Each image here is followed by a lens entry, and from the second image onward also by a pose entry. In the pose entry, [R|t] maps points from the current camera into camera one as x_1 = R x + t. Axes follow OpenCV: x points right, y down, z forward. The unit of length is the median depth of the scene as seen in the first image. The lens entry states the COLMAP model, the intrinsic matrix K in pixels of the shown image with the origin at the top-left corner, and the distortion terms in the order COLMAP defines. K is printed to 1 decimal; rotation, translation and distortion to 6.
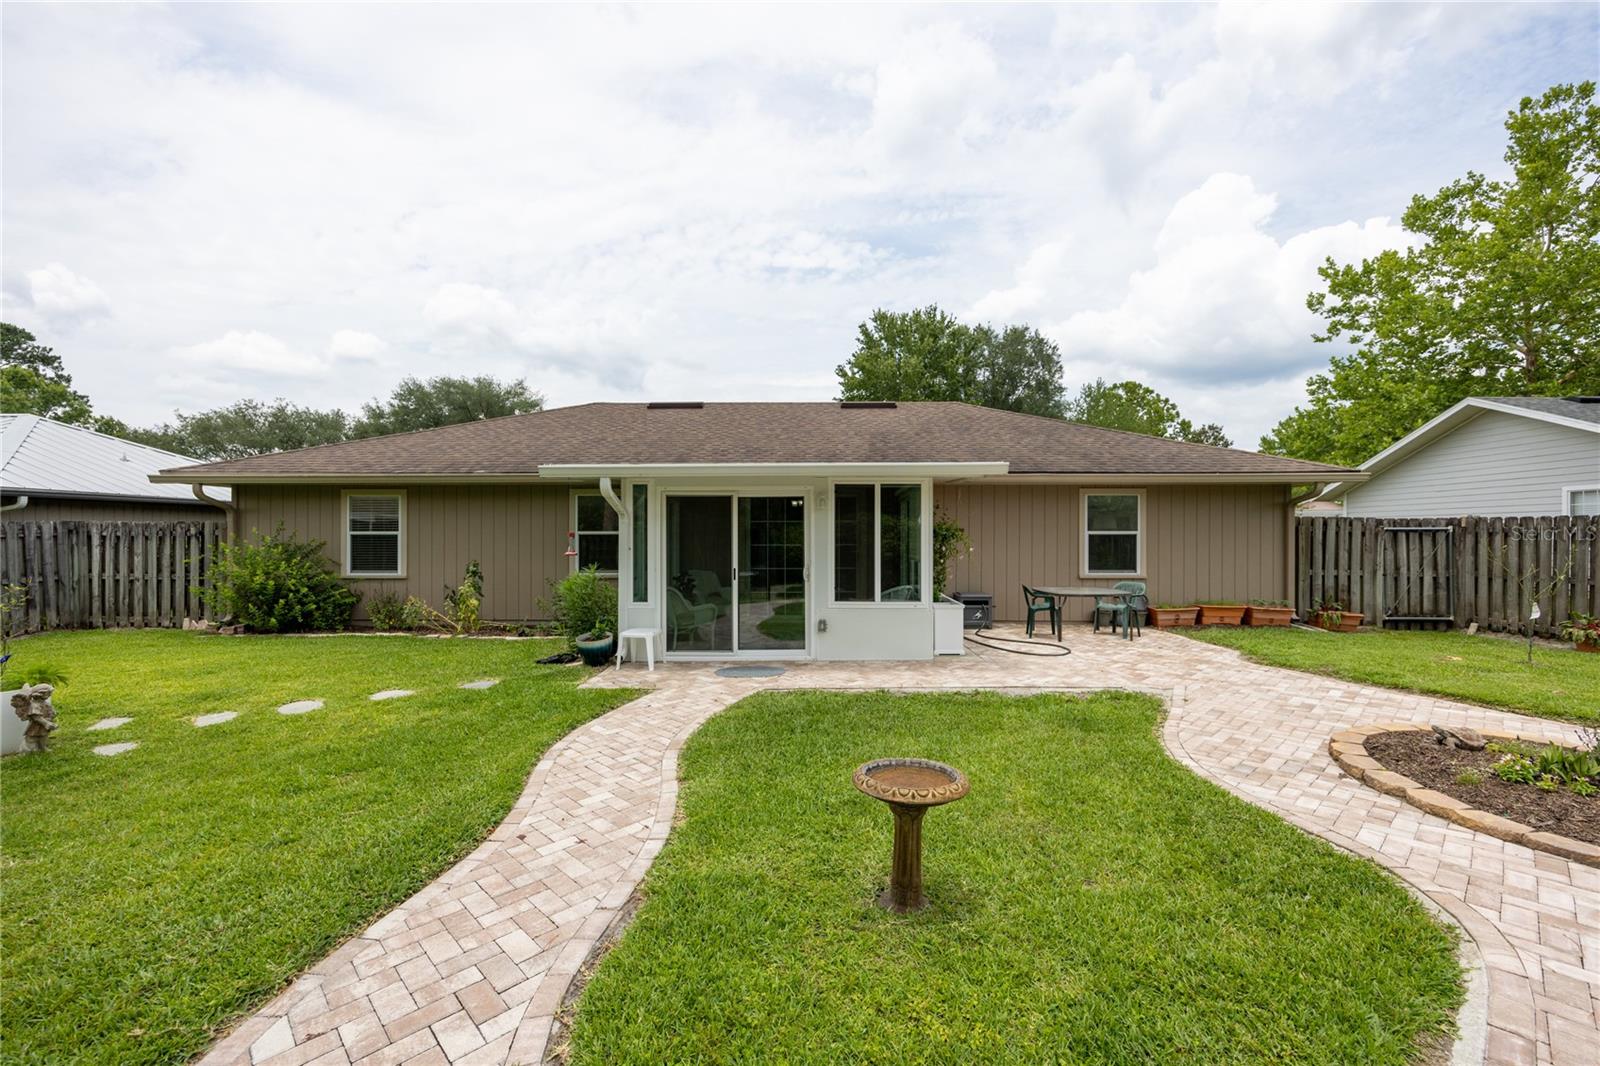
lens RADIAL K [[663.1, 0, 800.8], [0, 663.1, 517.9], [0, 0, 1]] dist [0.002855, 0.000281]
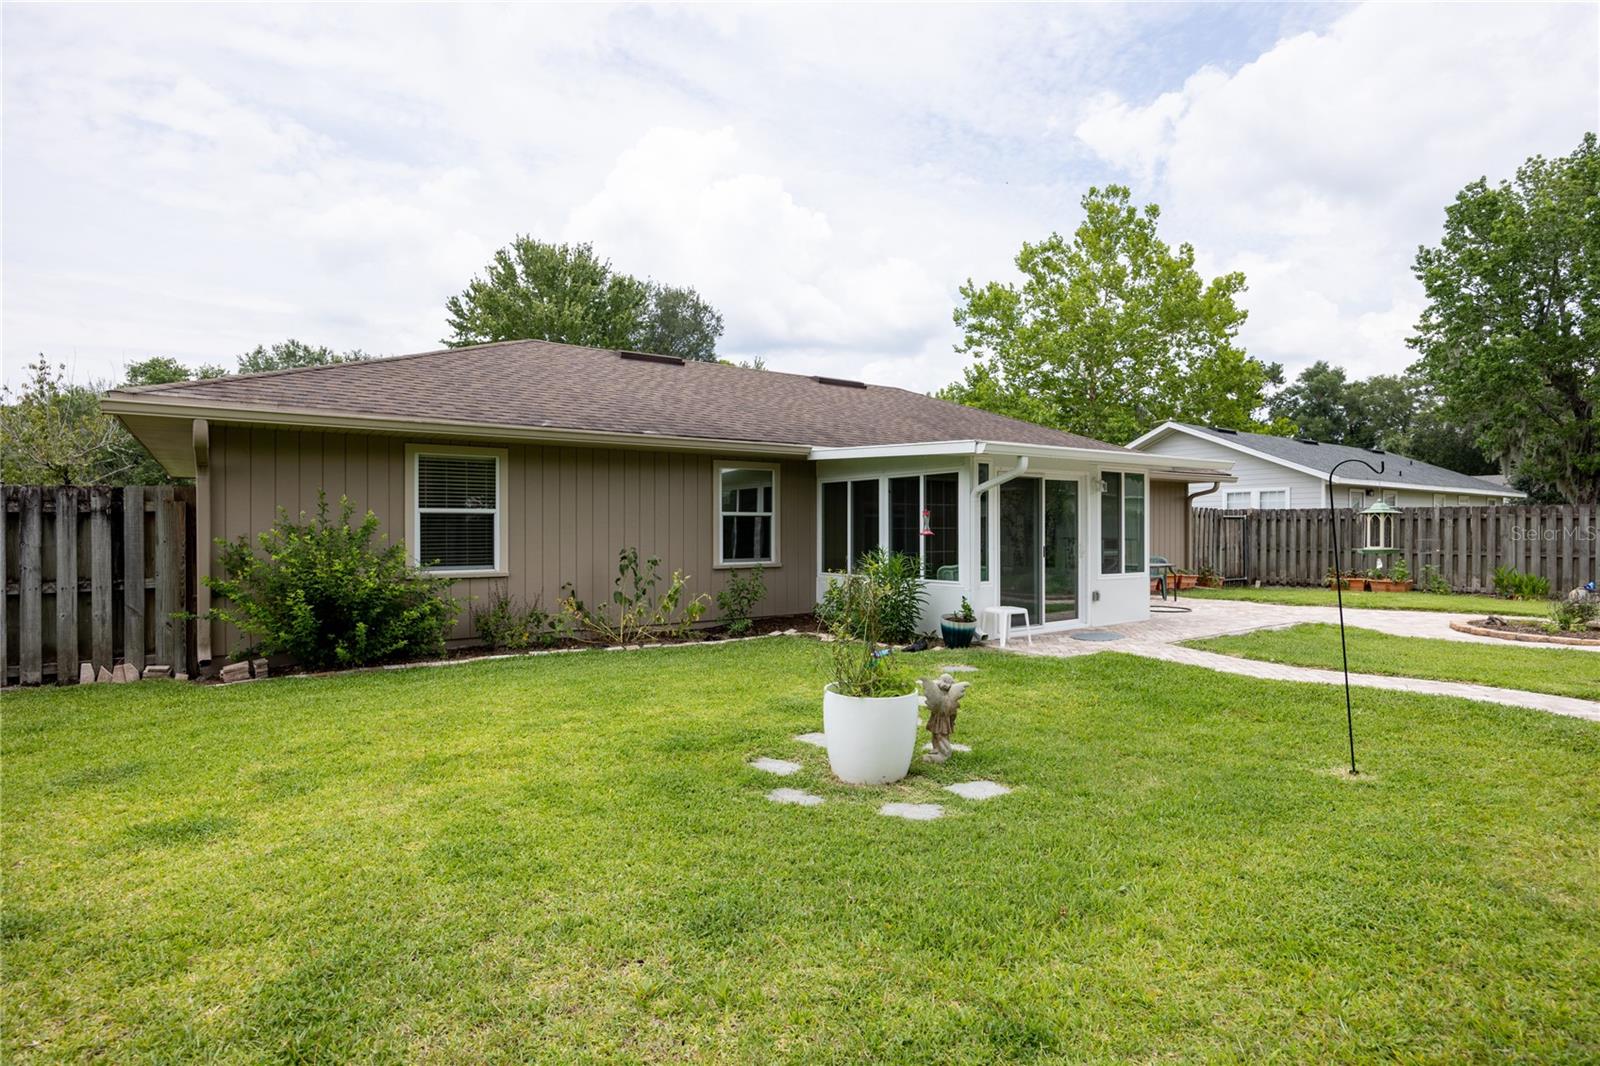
lens RADIAL K [[790.0, 0, 800.0], [0, 790.0, 533.0], [0, 0, 1]] dist [0.000504, -0.030289]
pose [[0.817935, -0.004009, 0.575297, -0.275678], [-0.018558, 0.999271, 0.033348, 0.004108], [-0.575012, -0.037953, 0.817264, 0.050990]]
